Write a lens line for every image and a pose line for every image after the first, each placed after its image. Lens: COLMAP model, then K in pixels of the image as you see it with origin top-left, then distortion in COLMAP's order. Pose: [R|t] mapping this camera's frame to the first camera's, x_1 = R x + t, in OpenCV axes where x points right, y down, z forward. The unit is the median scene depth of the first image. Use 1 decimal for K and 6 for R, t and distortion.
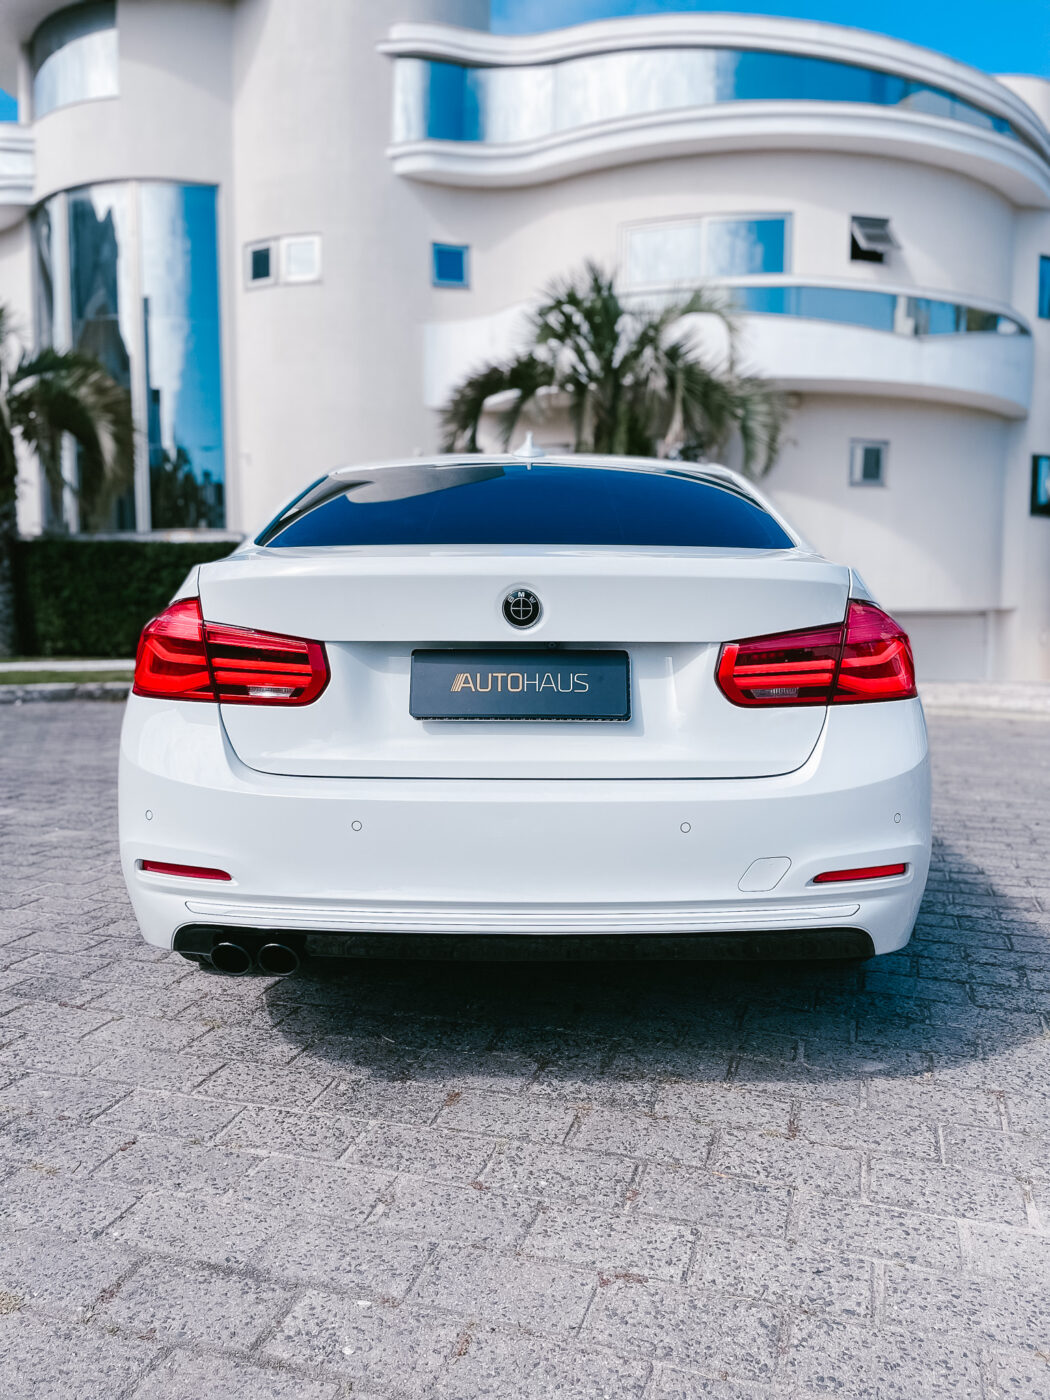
lens RADIAL K [[1056.3, 0, 527.6], [0, 1056.3, 691.5], [0, 0, 1]] dist [0.089127, -0.116444]
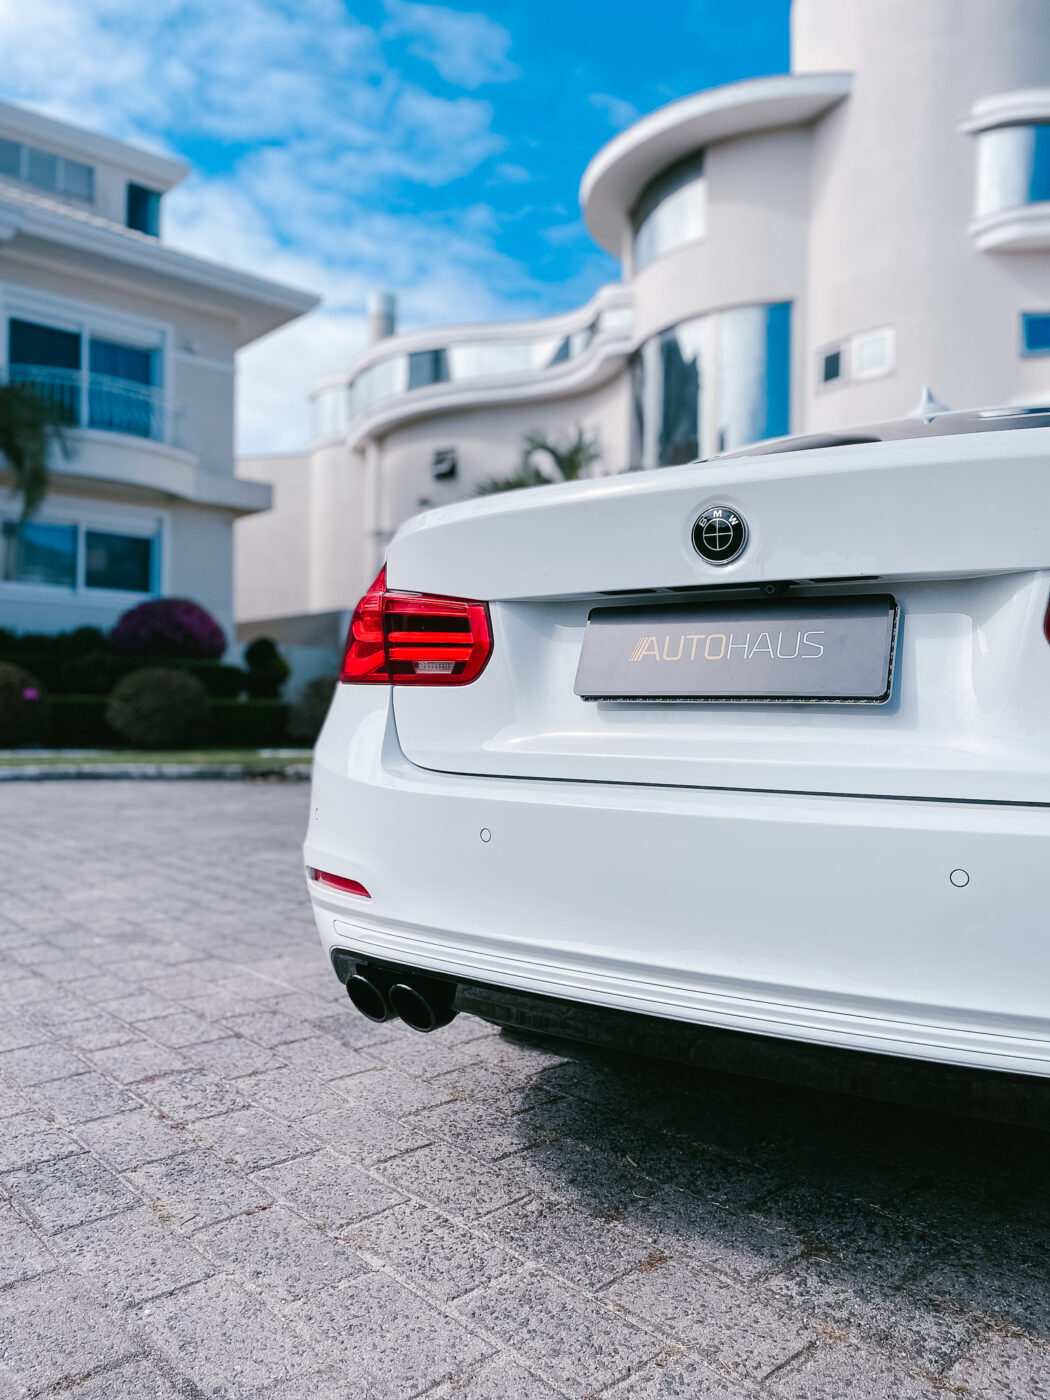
lens RADIAL K [[1056.3, 0, 535.0], [0, 1056.3, 698.8], [0, 0, 1]] dist [0.089127, -0.116444]
pose [[0.857992, -0.000385, -0.513663, 0.027690], [-0.051517, 0.994893, -0.086796, 0.010436], [0.511073, 0.100932, 0.853591, 0.041789]]
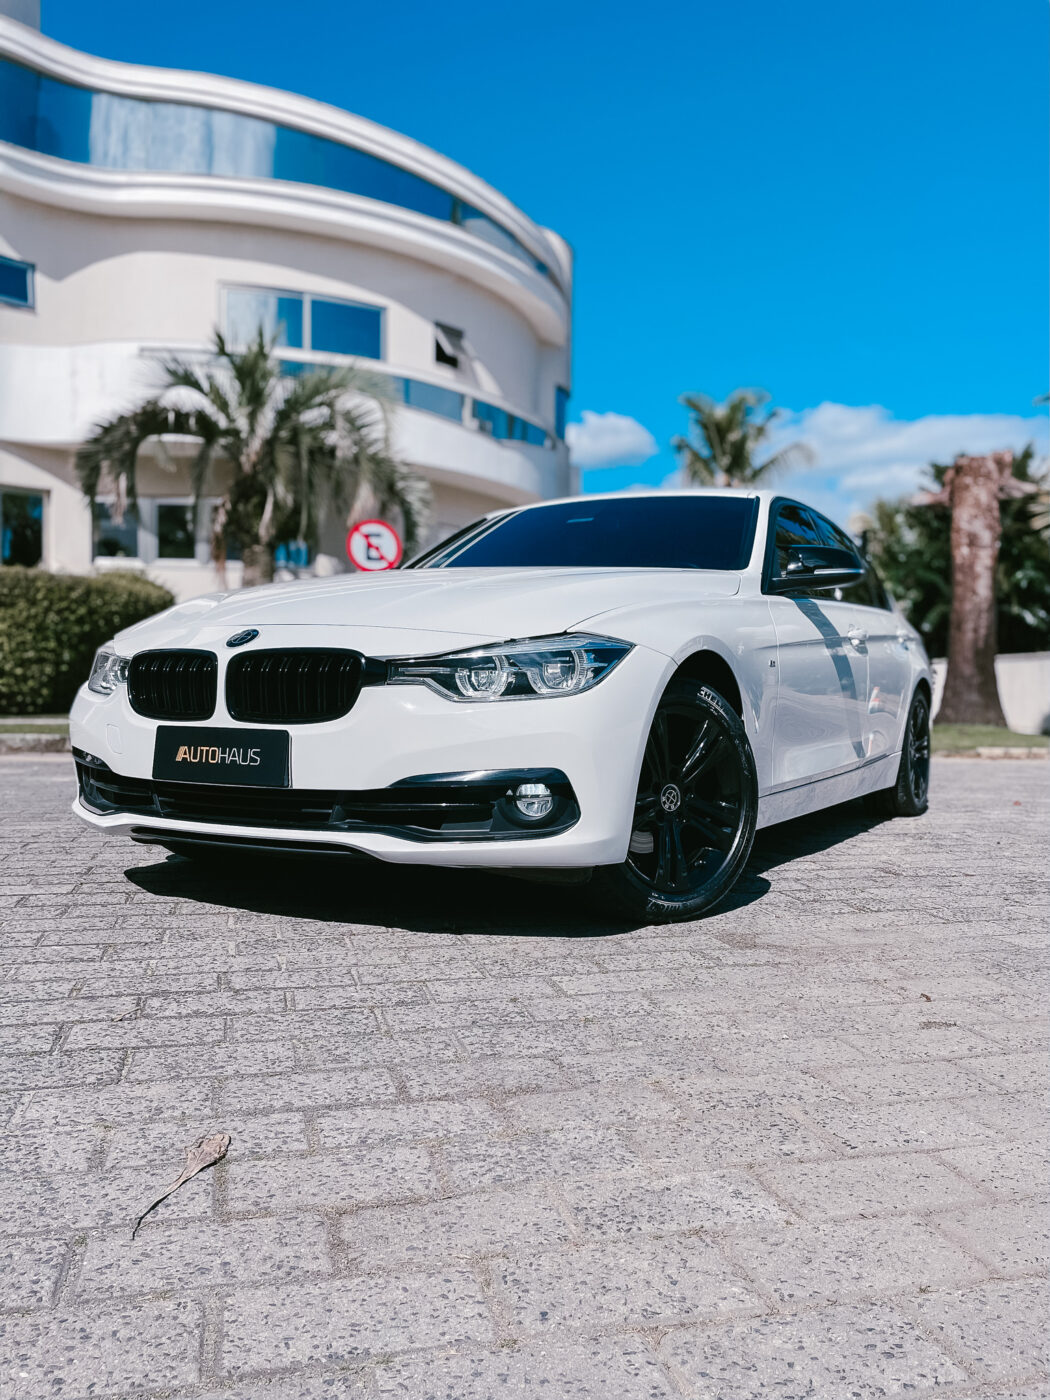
lens RADIAL K [[1126.6, 0, 553.8], [0, 1126.6, 727.3], [0, 0, 1]] dist [0.047543, -0.032191]
pose [[0.830243, -0.005614, 0.557374, -0.252937], [0.035854, 0.998416, -0.043351, 0.026939], [-0.556248, 0.055976, 0.829129, -0.006366]]
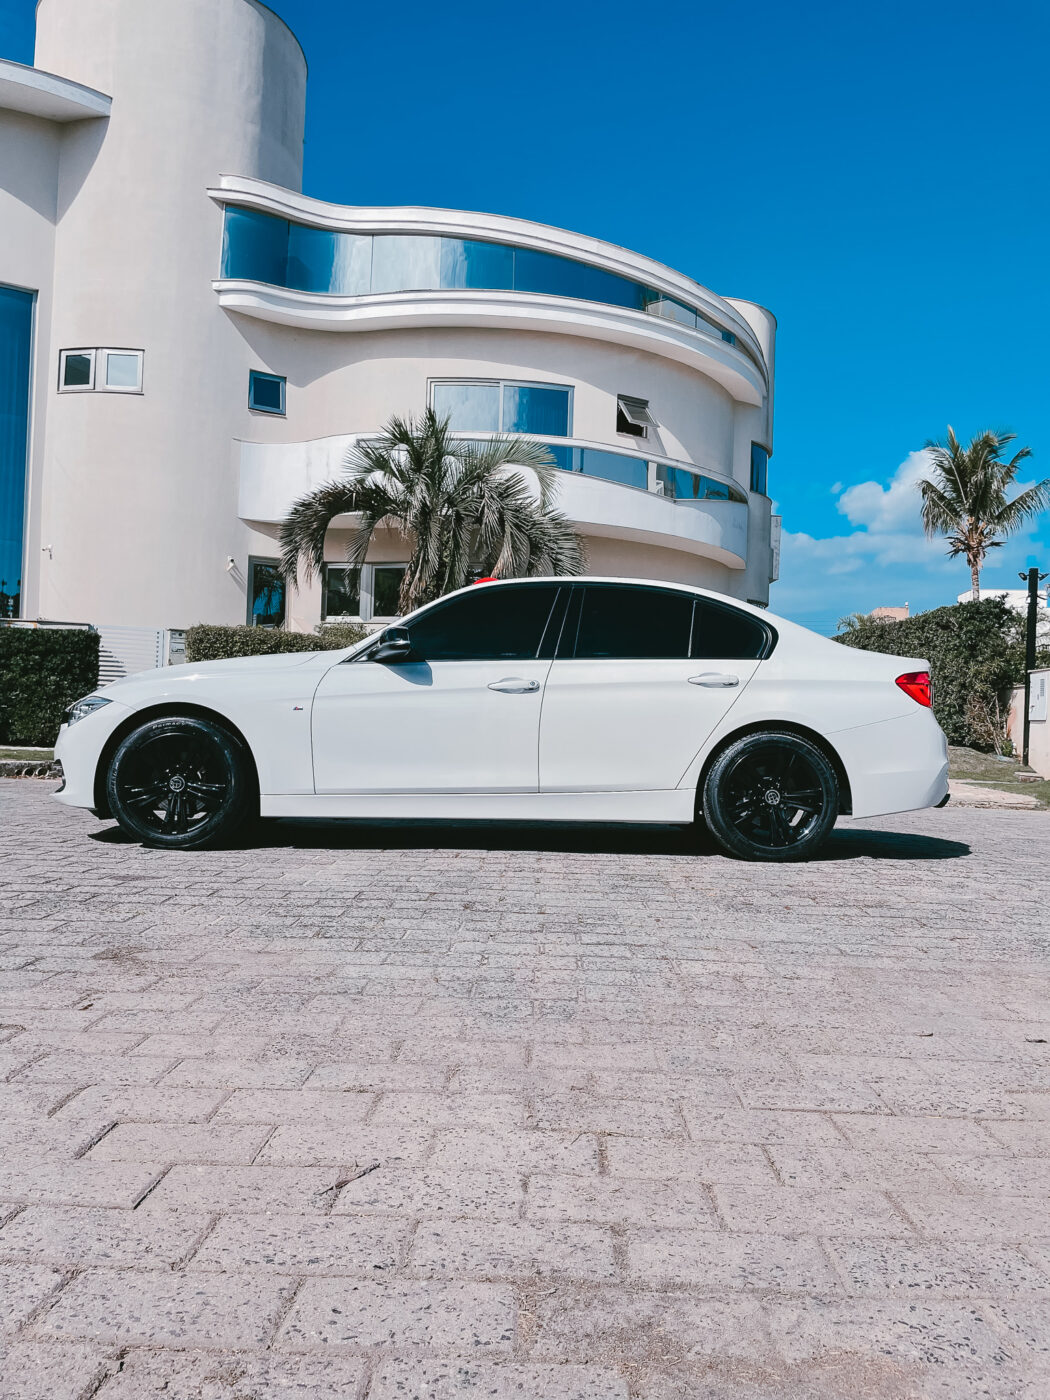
lens RADIAL K [[1056.3, 0, 530.8], [0, 1056.3, 696.3], [0, 0, 1]] dist [0.089127, -0.116444]
pose [[0.957630, 0.033623, 0.286033, -0.127197], [-0.001026, 0.993554, -0.113356, 0.029675], [-0.288000, 0.108259, 0.951491, -0.075043]]
